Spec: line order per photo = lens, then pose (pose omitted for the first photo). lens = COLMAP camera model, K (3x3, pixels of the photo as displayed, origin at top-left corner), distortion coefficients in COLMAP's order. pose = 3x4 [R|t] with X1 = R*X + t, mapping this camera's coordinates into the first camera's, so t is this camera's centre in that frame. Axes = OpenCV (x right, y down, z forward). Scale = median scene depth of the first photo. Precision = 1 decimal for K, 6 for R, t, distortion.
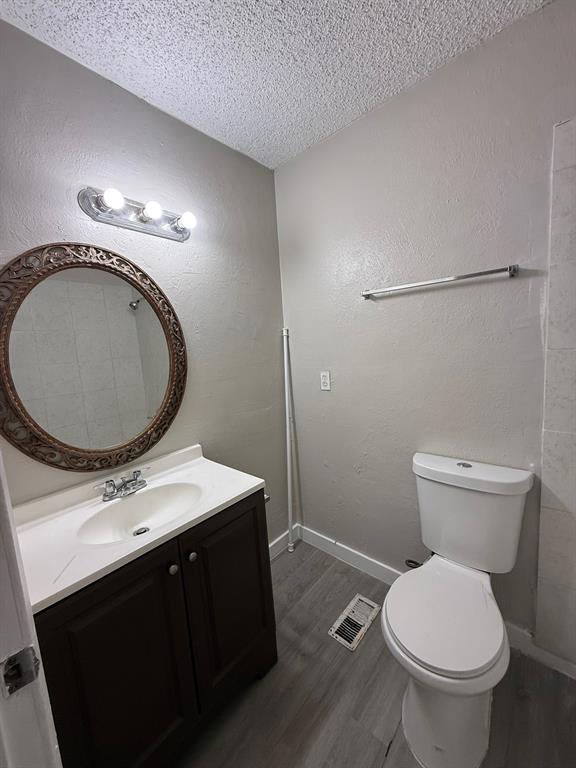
lens RADIAL K [[306.0, 0, 288.6], [0, 306.0, 383.4], [0, 0, 1]] dist [0.000095, 0.000598]
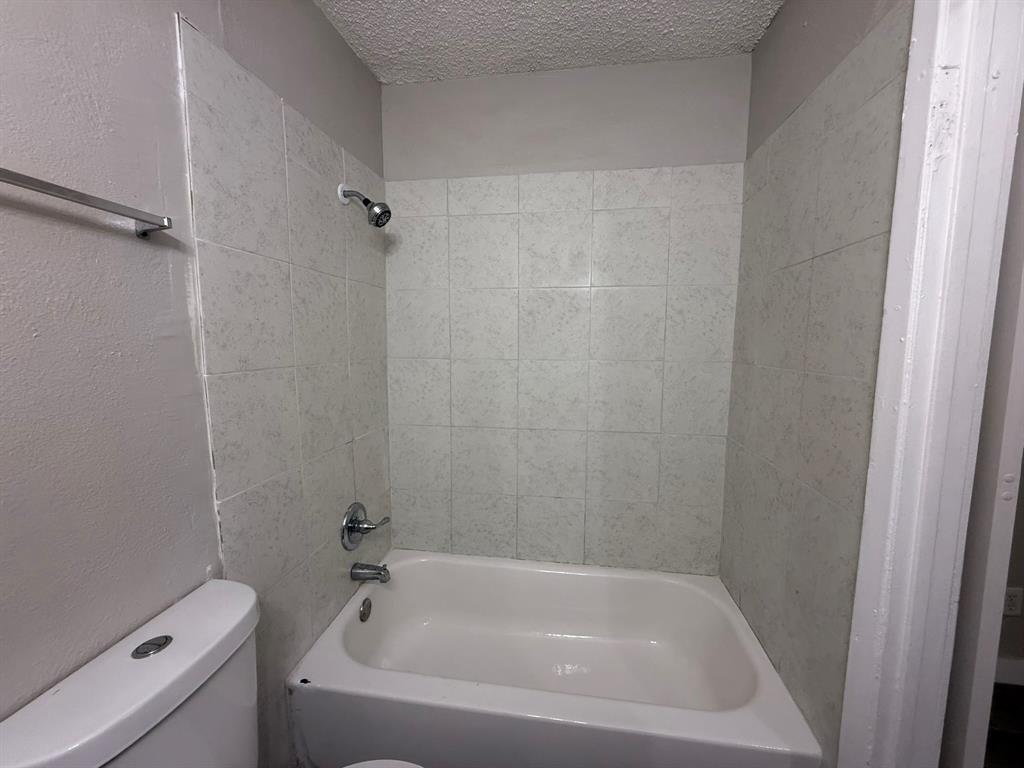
lens RADIAL K [[408.0, 0, 510.6], [0, 408.0, 382.5], [0, 0, 1]] dist [0.000095, 0.000598]
pose [[-0.545719, -0.021994, 0.837680, -0.189166], [0.140191, 0.983170, 0.117144, -0.104539], [-0.826158, 0.181363, -0.533451, 0.925602]]
